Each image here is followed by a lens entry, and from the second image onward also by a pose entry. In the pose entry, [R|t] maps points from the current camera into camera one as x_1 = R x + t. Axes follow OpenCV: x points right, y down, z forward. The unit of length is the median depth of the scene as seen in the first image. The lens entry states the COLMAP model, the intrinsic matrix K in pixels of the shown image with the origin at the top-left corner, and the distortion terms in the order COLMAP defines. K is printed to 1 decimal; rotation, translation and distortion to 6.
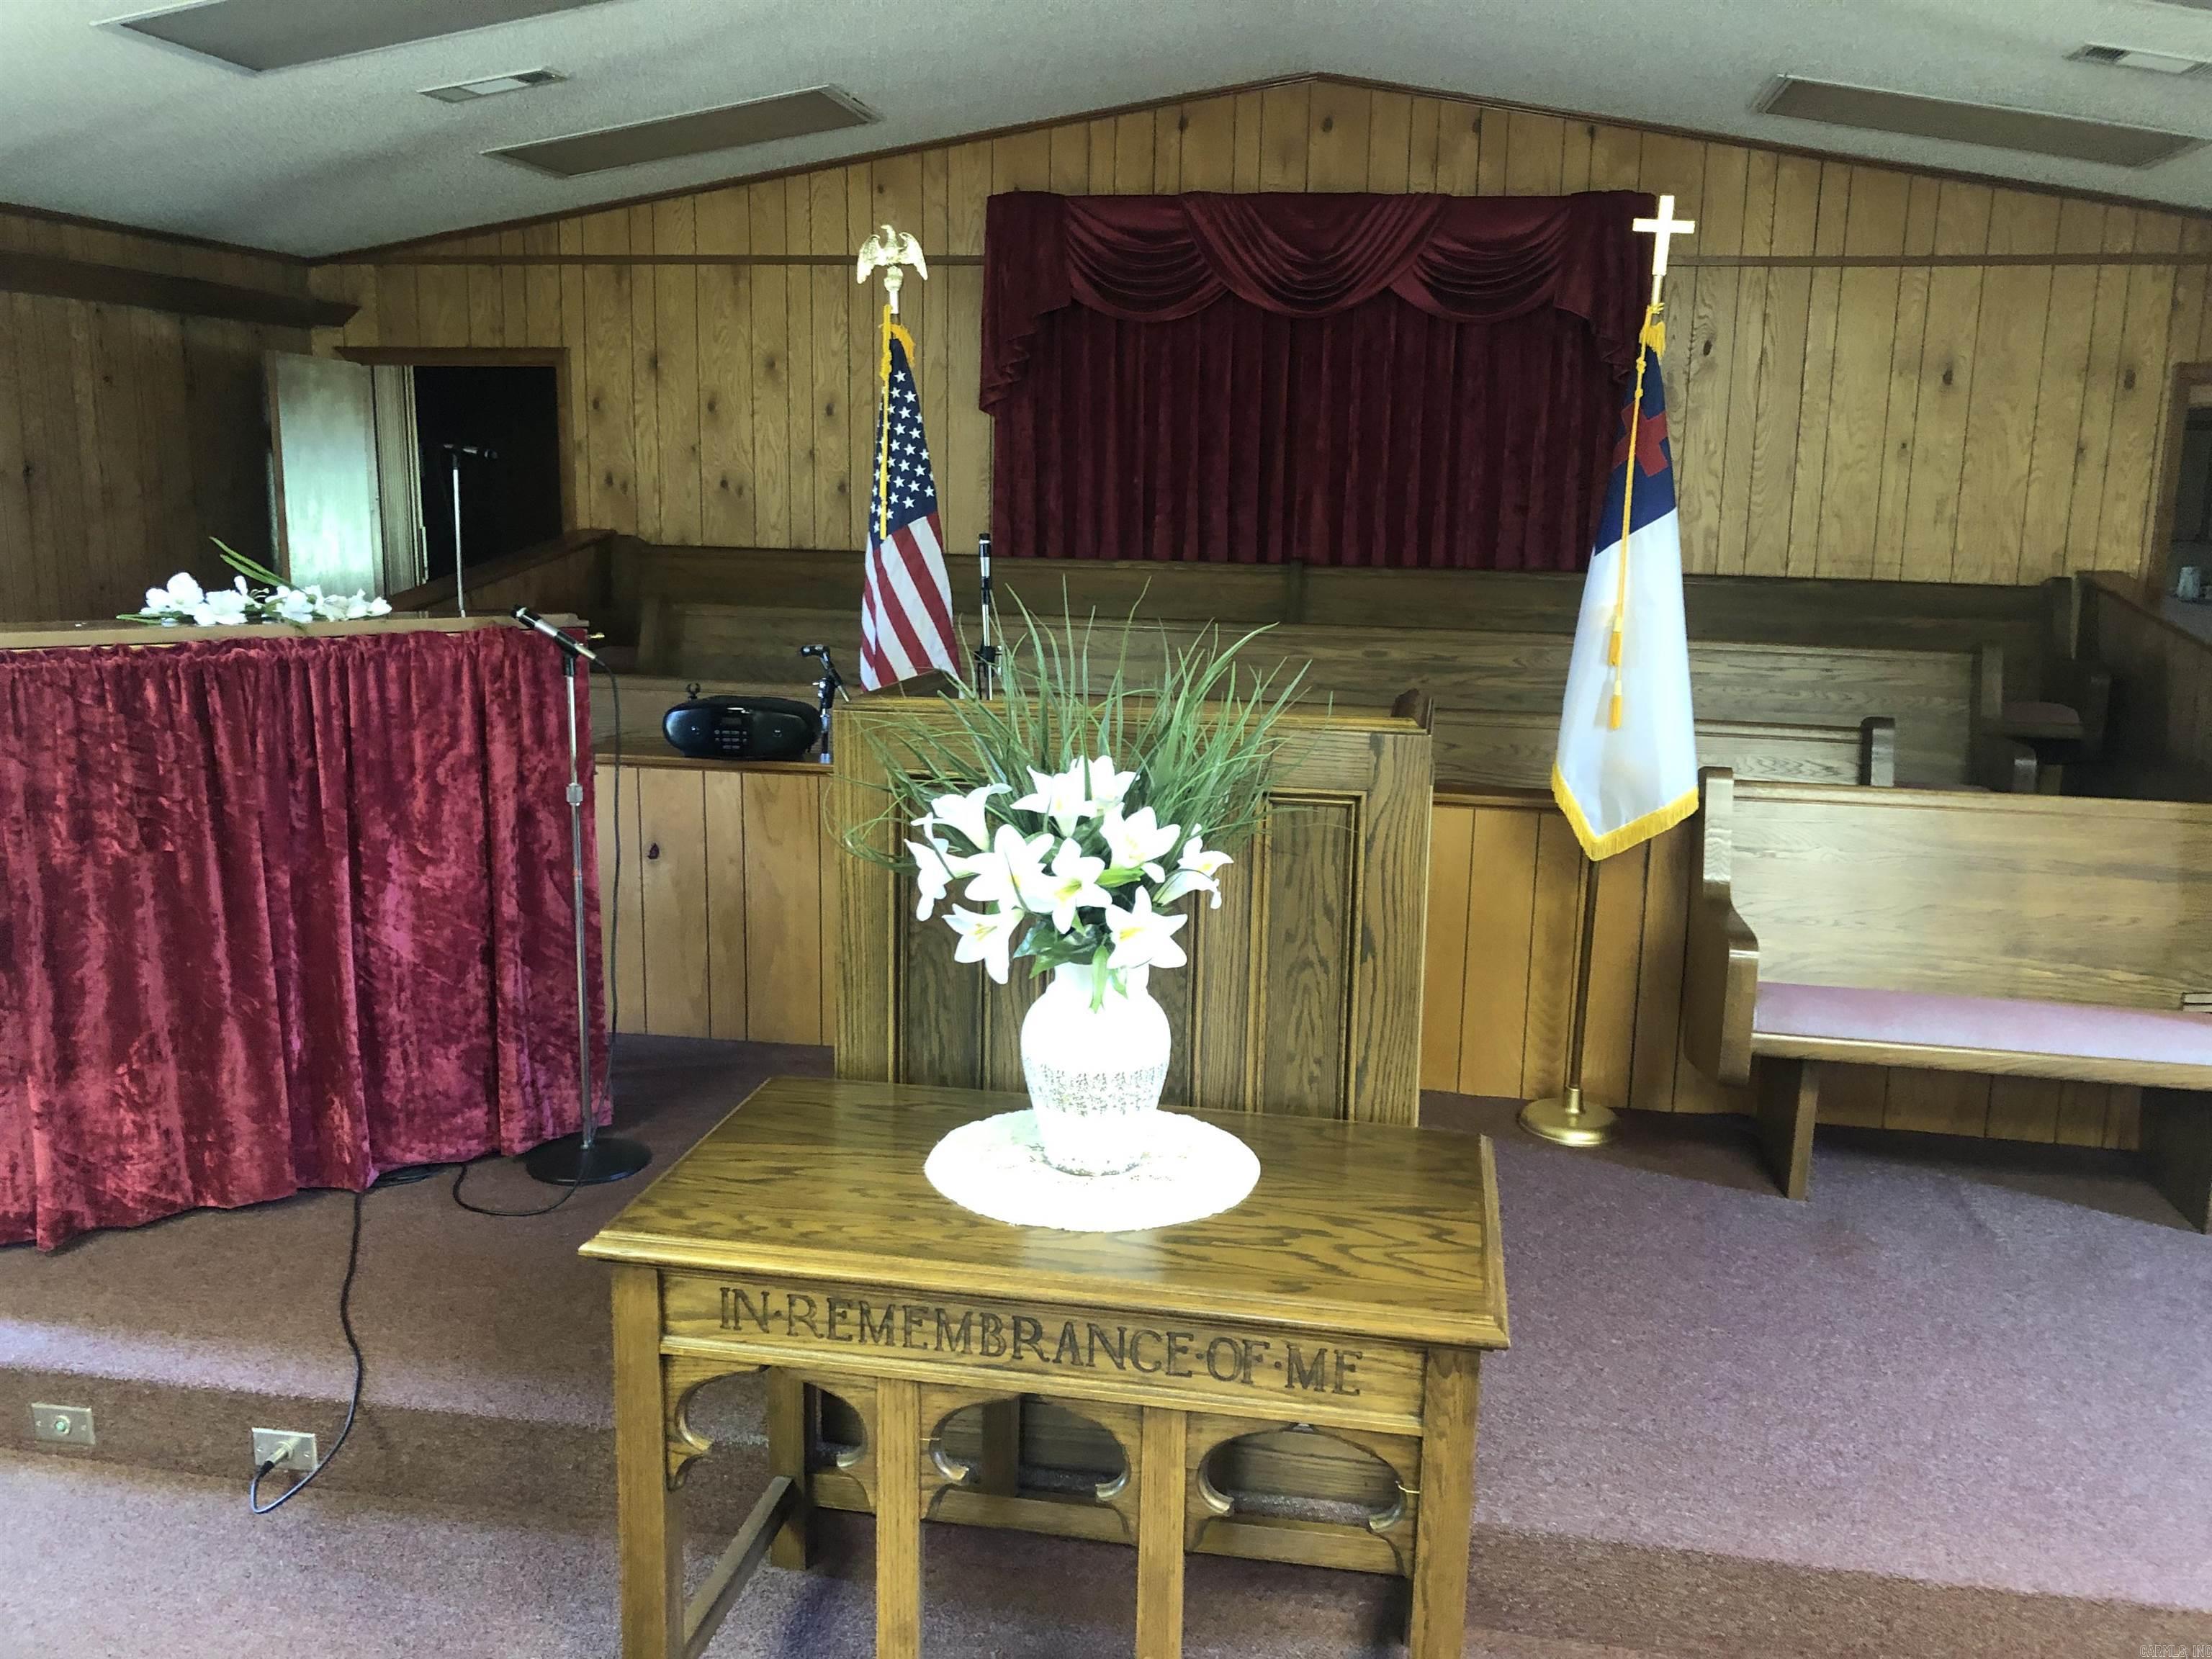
lens RADIAL K [[1807.3, 0, 1106.0], [0, 1807.3, 829.5], [0, 0, 1]] dist [0.005310, -0.000279]
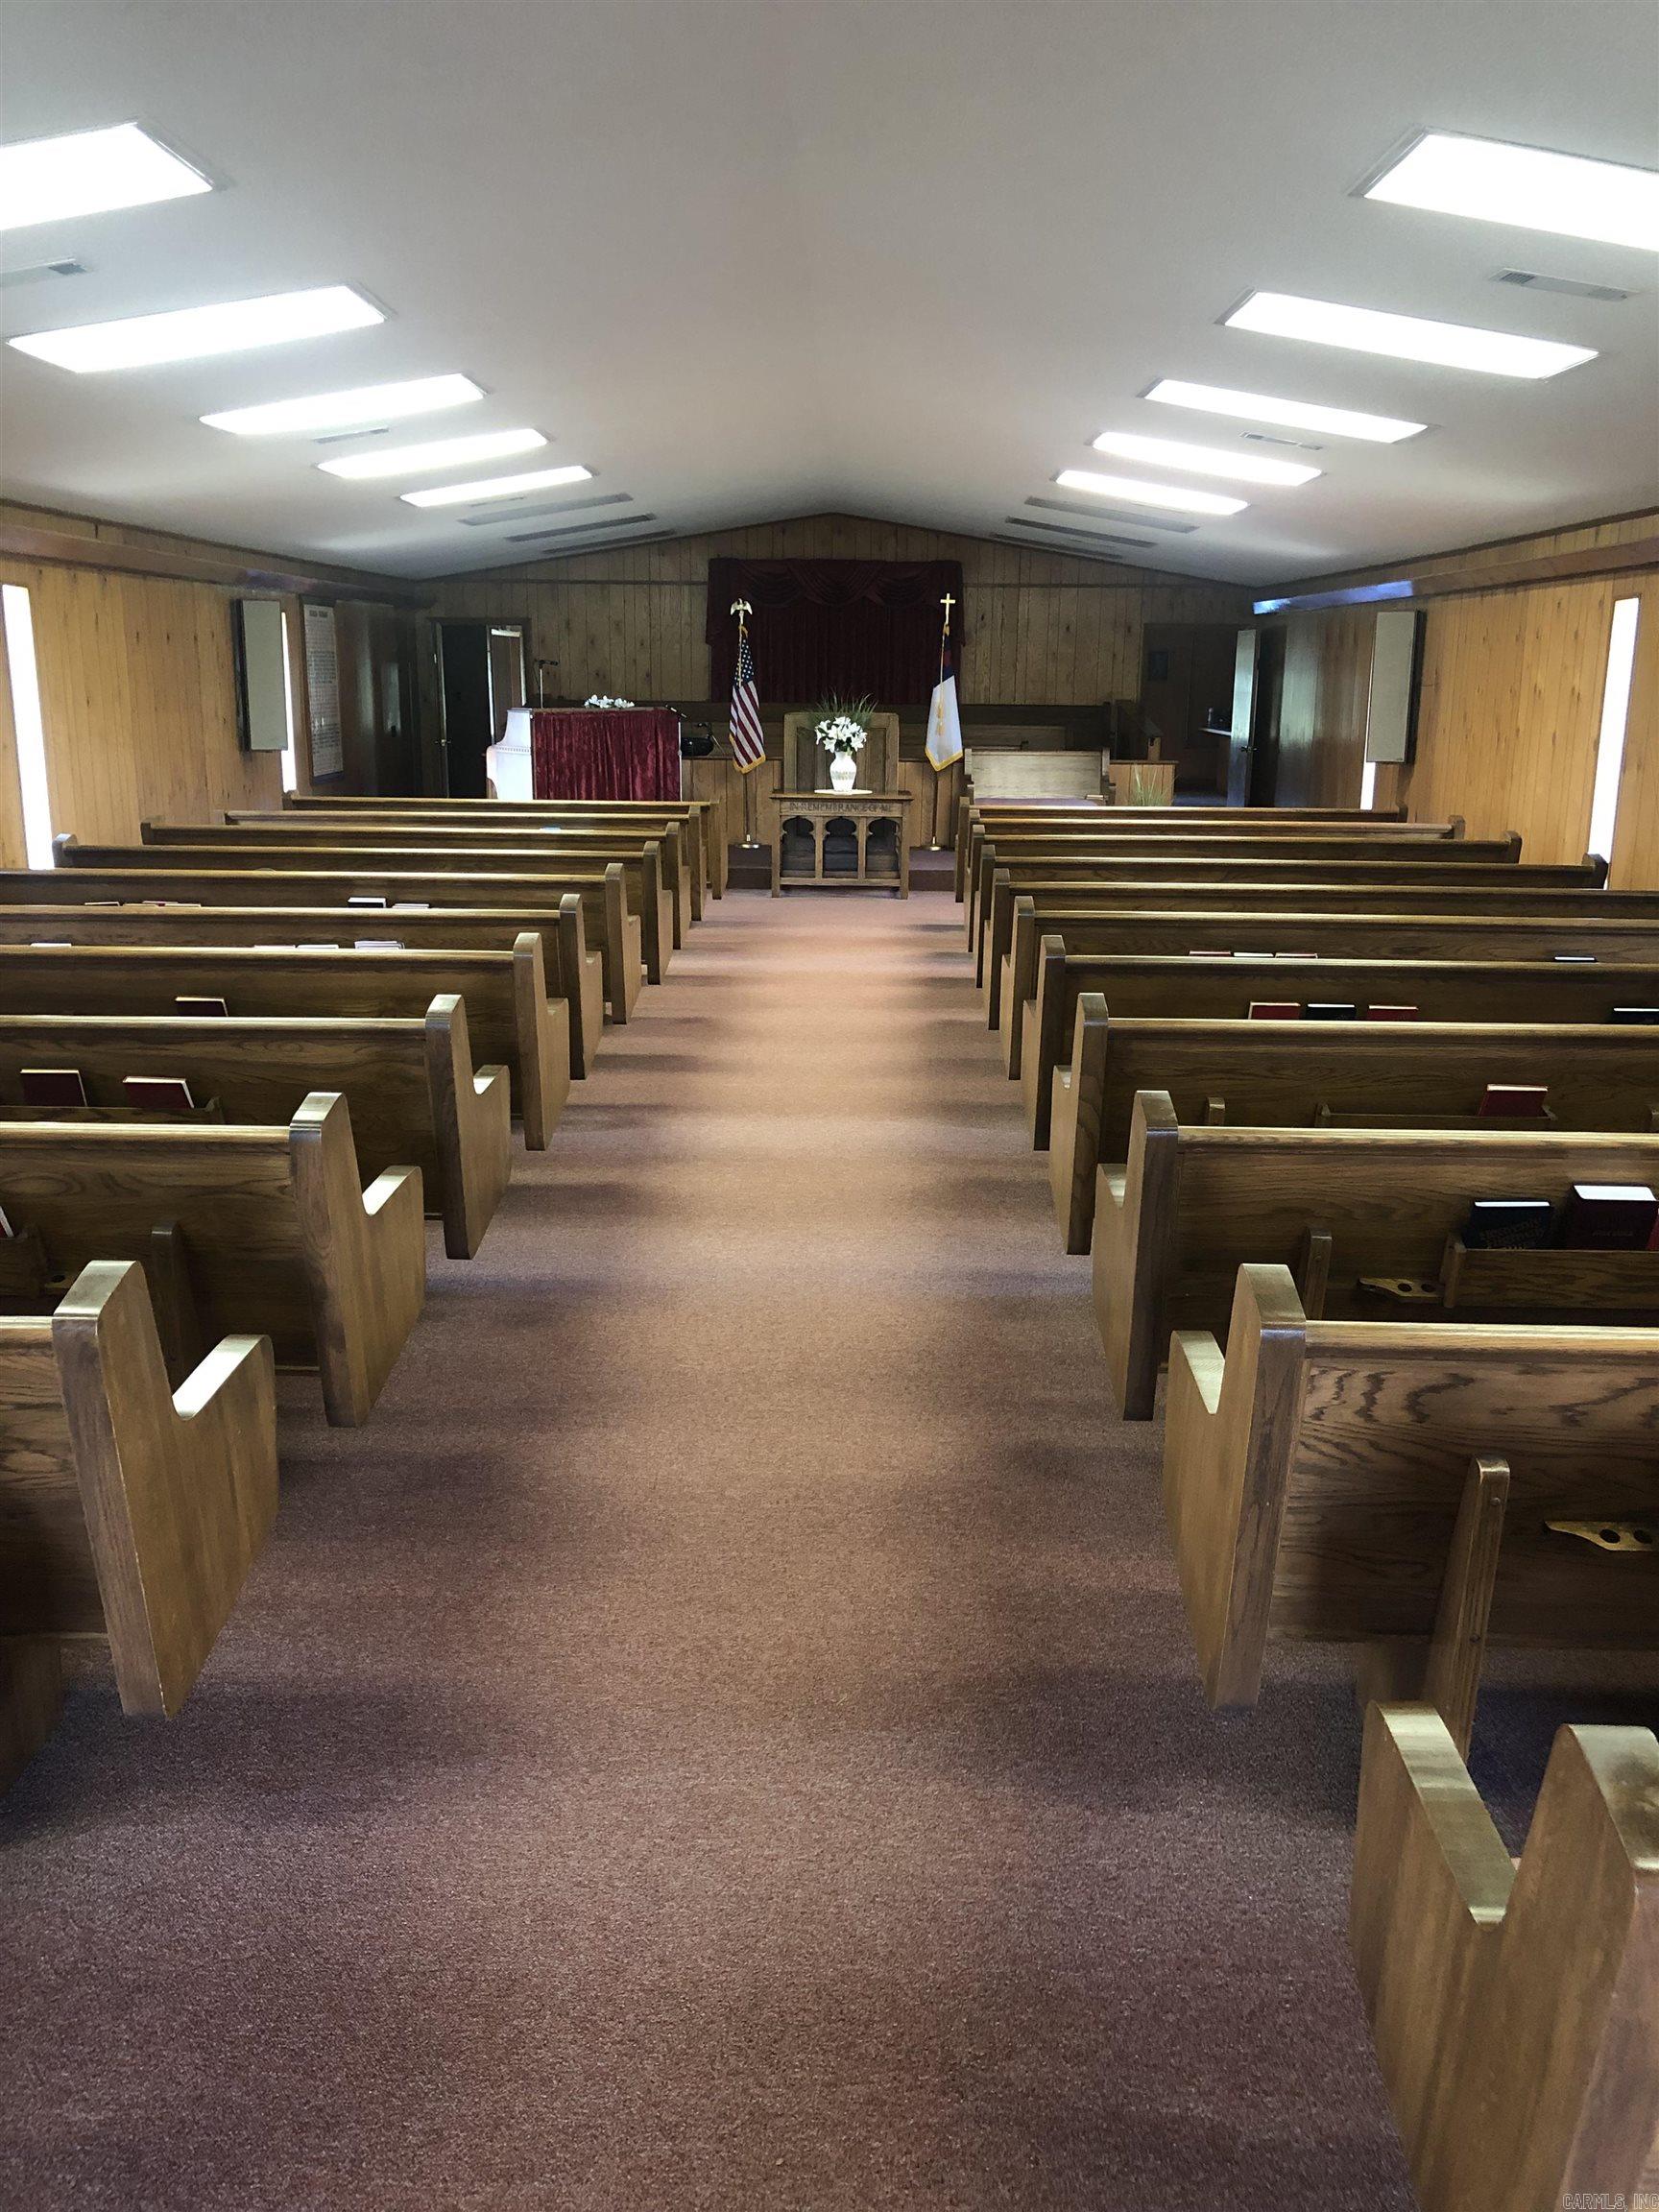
lens RADIAL K [[1807.3, 0, 829.5], [0, 1807.3, 1106.0], [0, 0, 1]] dist [0.005310, -0.000279]
pose [[0.985938, -0.049518, 0.159605, -0.359354], [0.042224, 0.997917, 0.048777, 0.319576], [-0.161688, -0.041352, 0.985975, -1.657828]]
